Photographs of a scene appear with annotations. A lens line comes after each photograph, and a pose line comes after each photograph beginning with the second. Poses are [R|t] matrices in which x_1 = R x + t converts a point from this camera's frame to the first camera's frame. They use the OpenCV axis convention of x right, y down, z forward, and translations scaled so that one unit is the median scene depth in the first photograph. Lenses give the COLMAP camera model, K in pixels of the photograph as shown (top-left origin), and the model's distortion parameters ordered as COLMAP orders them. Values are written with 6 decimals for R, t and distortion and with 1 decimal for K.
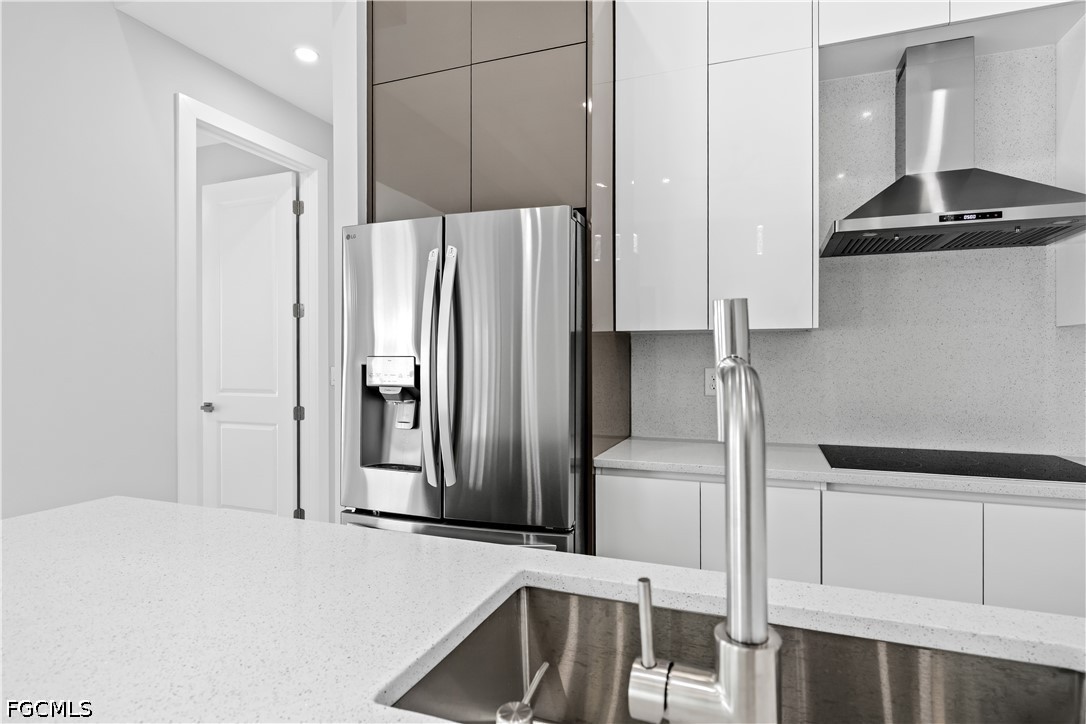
lens RADIAL K [[574.6, 0, 543.0], [0, 574.6, 362.0], [0, 0, 1]] dist [-0.004526, -0.000634]
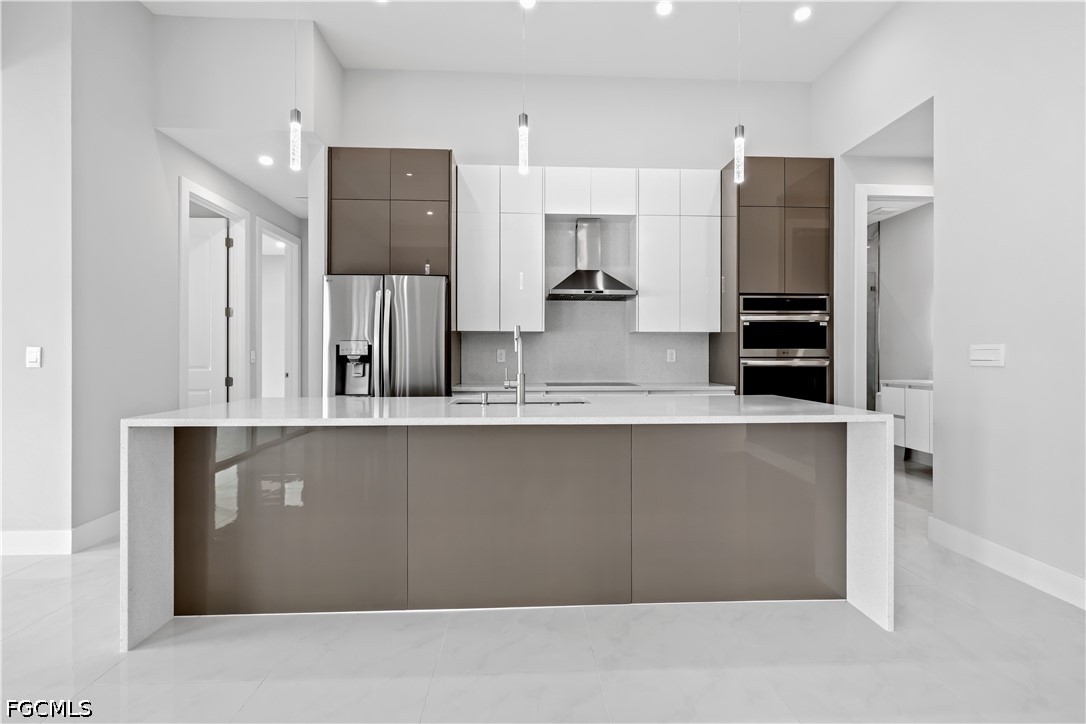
lens RADIAL K [[516.7, 0, 547.1], [0, 516.7, 351.7], [0, 0, 1]] dist [-0.003069, -0.000940]
pose [[0.915644, 0.004760, 0.401962, -0.361450], [0.000521, 0.999915, -0.013028, 0.051669], [-0.401989, 0.012138, 0.915564, -0.937972]]
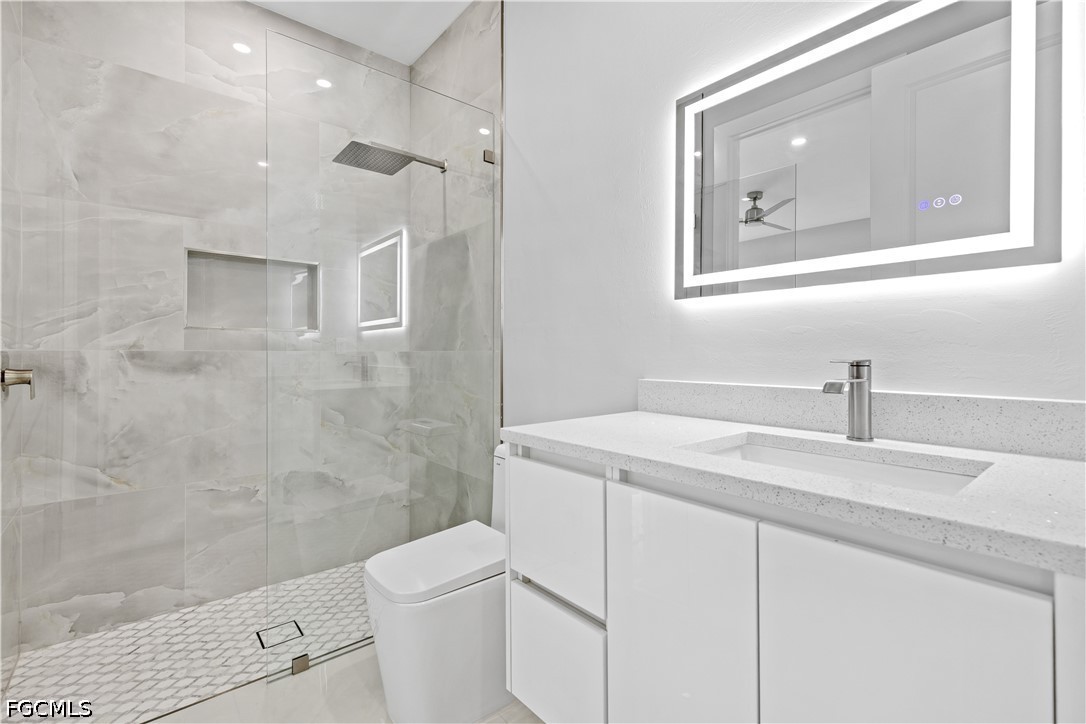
lens RADIAL K [[489.1, 0, 543.2], [0, 489.1, 359.1], [0, 0, 1]] dist [0.001655, -0.000331]
pose [[0.491919, -0.009484, 0.870589, 1.660417], [0.006852, 0.999952, 0.007022, 0.073254], [-0.870614, 0.002511, 0.491960, 0.388471]]
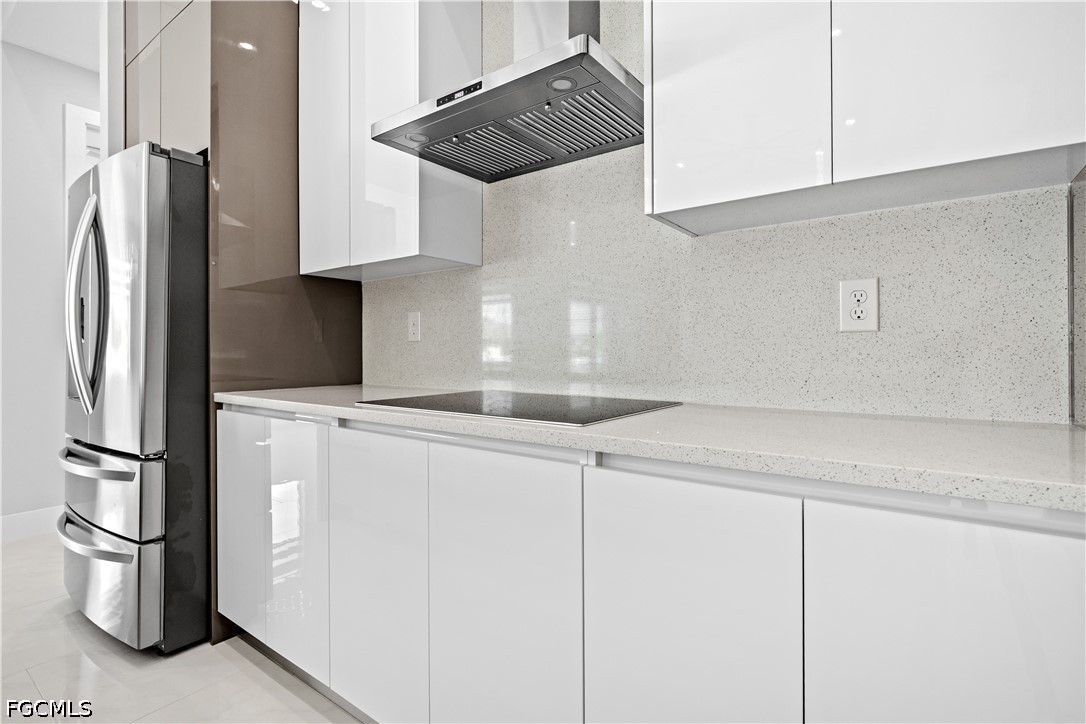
lens RADIAL K [[516.7, 0, 547.1], [0, 516.7, 351.7], [0, 0, 1]] dist [-0.003069, -0.000940]
pose [[0.965332, -0.002131, -0.261018, 0.847939], [0.002210, 0.999998, 0.000009, 0.088955], [0.261018, -0.000585, 0.965334, 0.261203]]
